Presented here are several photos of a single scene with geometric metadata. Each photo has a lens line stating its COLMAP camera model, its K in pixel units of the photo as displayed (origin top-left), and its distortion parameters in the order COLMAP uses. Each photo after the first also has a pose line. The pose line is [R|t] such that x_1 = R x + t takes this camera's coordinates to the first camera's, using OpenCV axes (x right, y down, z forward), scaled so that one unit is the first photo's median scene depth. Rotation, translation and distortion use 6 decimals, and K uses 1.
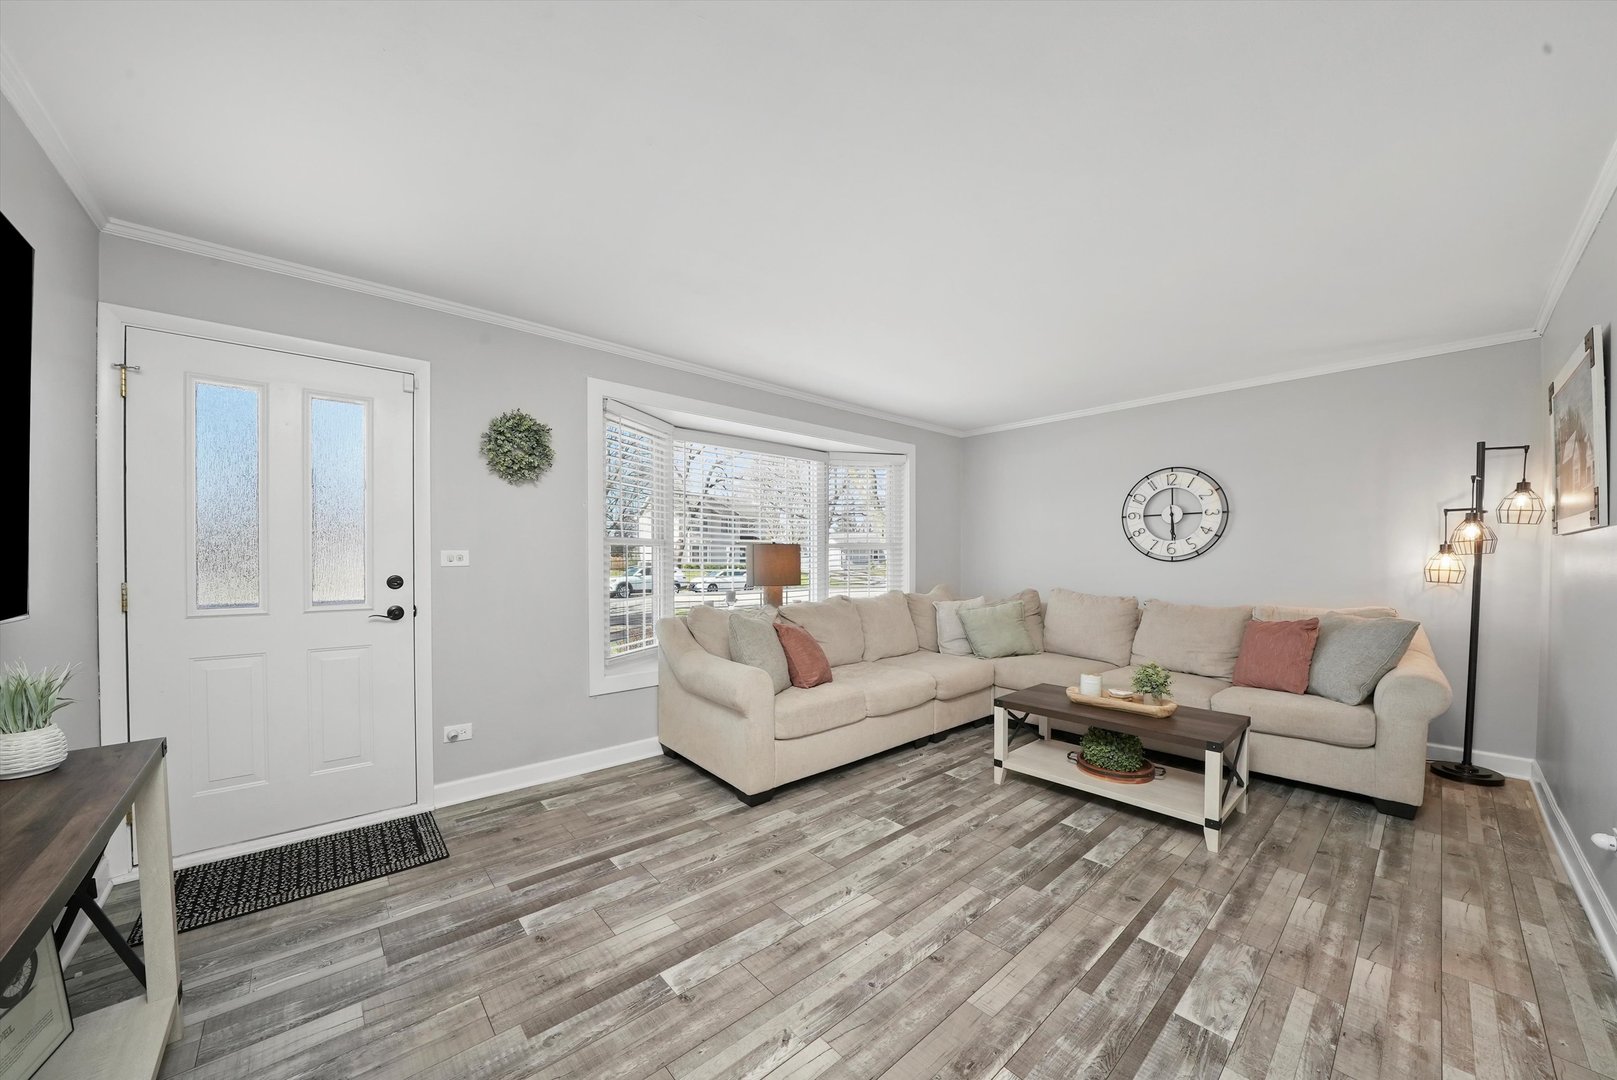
lens RADIAL K [[565.1, 0, 807.0], [0, 565.1, 561.9], [0, 0, 1]] dist [-0.024216, -0.000057]
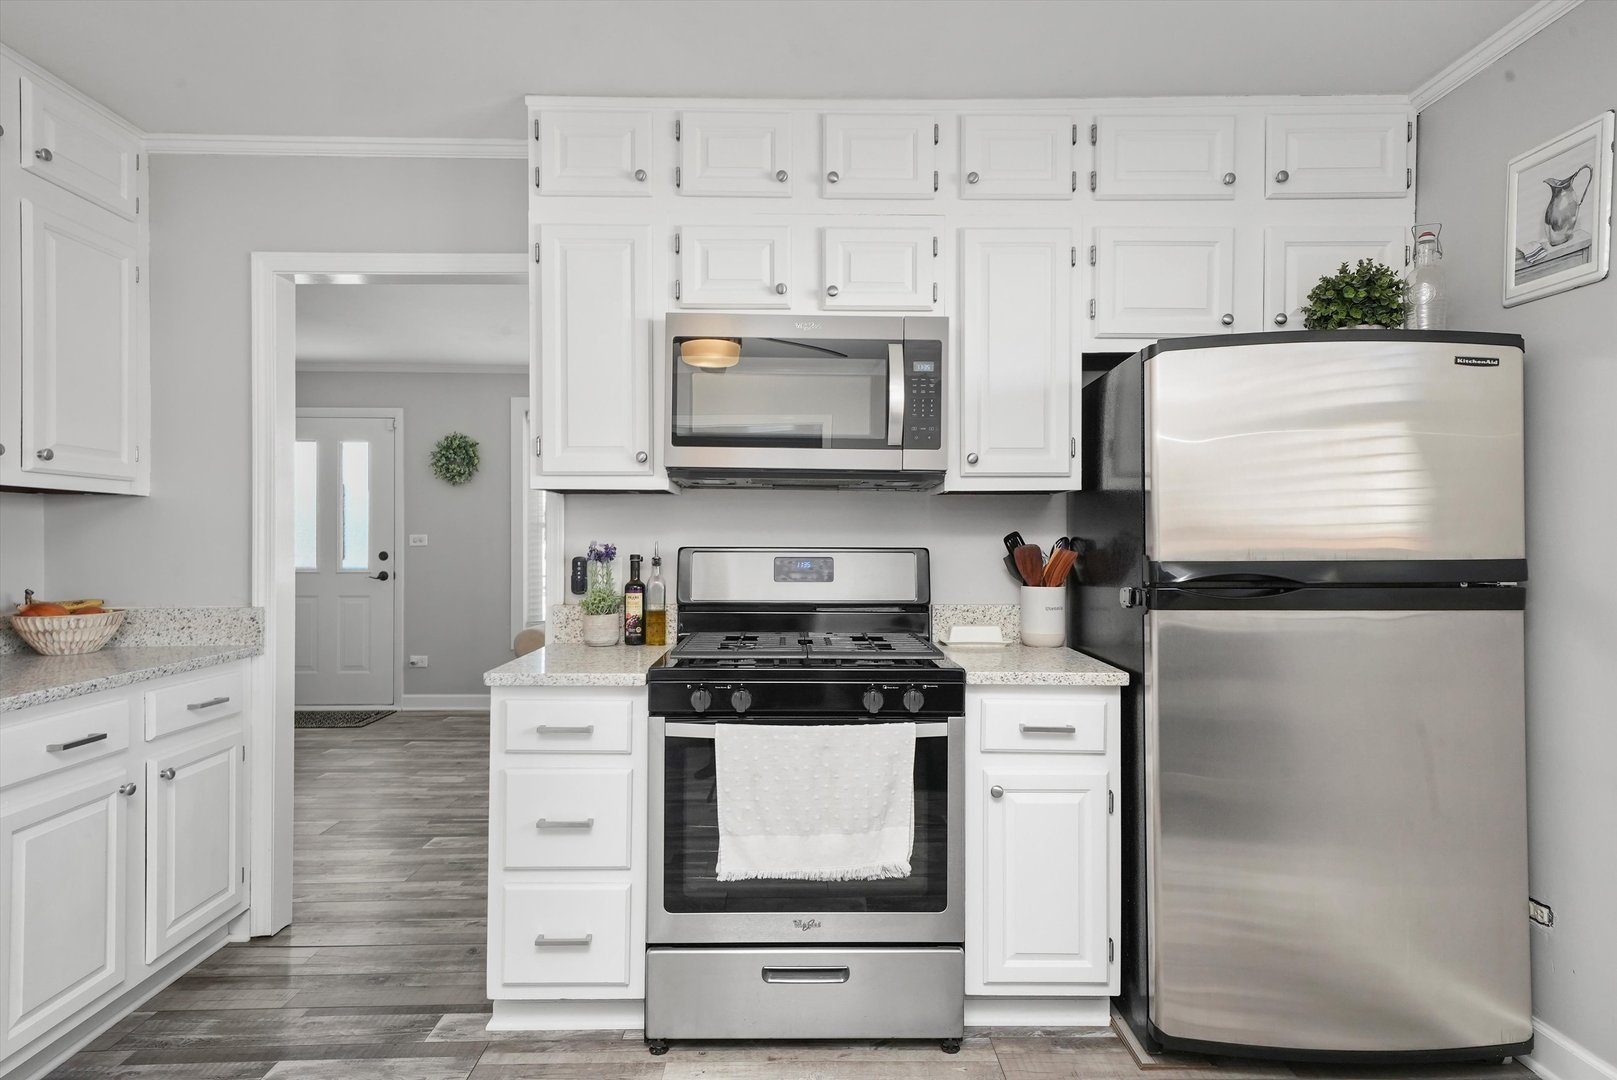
lens RADIAL K [[914.9, 0, 808.5], [0, 914.9, 540.0], [0, 0, 1]] dist [0.038218, -0.000622]
pose [[0.756616, 0.000421, -0.653860, 1.805215], [-0.005597, 0.999967, -0.005832, 0.000796], [0.653836, 0.008072, 0.756593, -0.155715]]
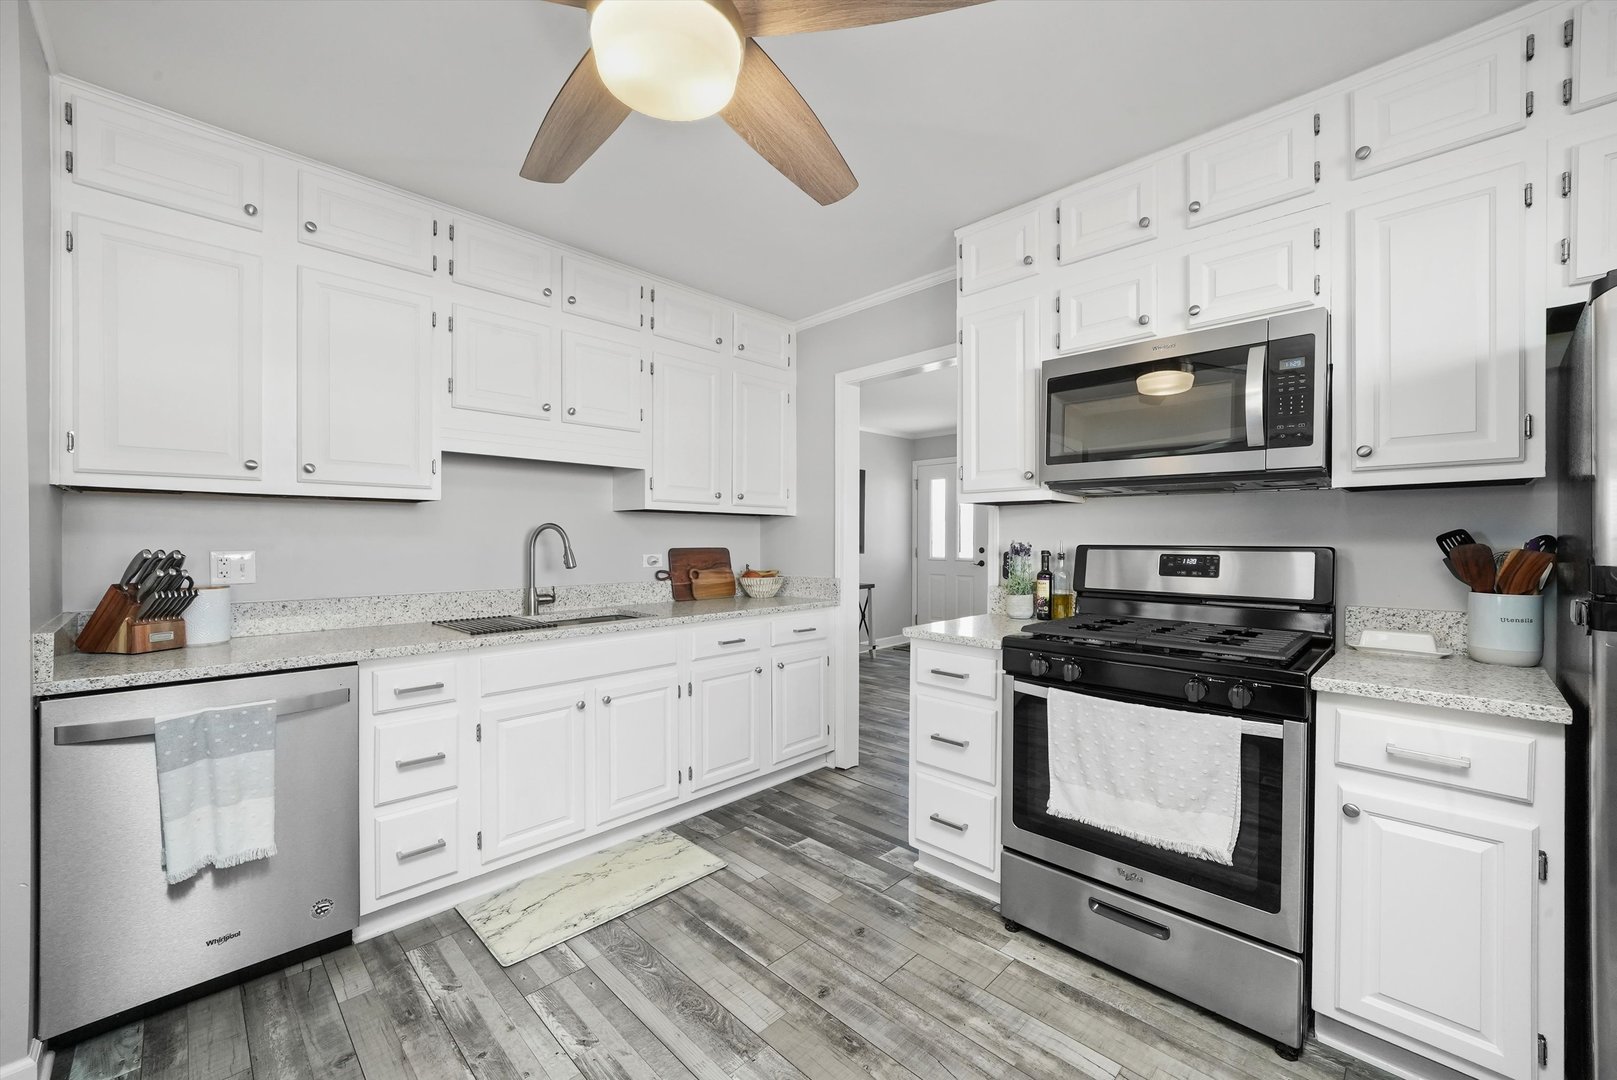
lens RADIAL K [[639.7, 0, 808.5], [0, 639.7, 540.0], [0, 0, 1]] dist [-0.000008, 0.000241]
pose [[0.066756, 0.000305, -0.997769, 1.893919], [-0.008287, 0.999966, -0.000249, 0.000257], [0.997735, 0.008286, 0.066756, 0.094457]]
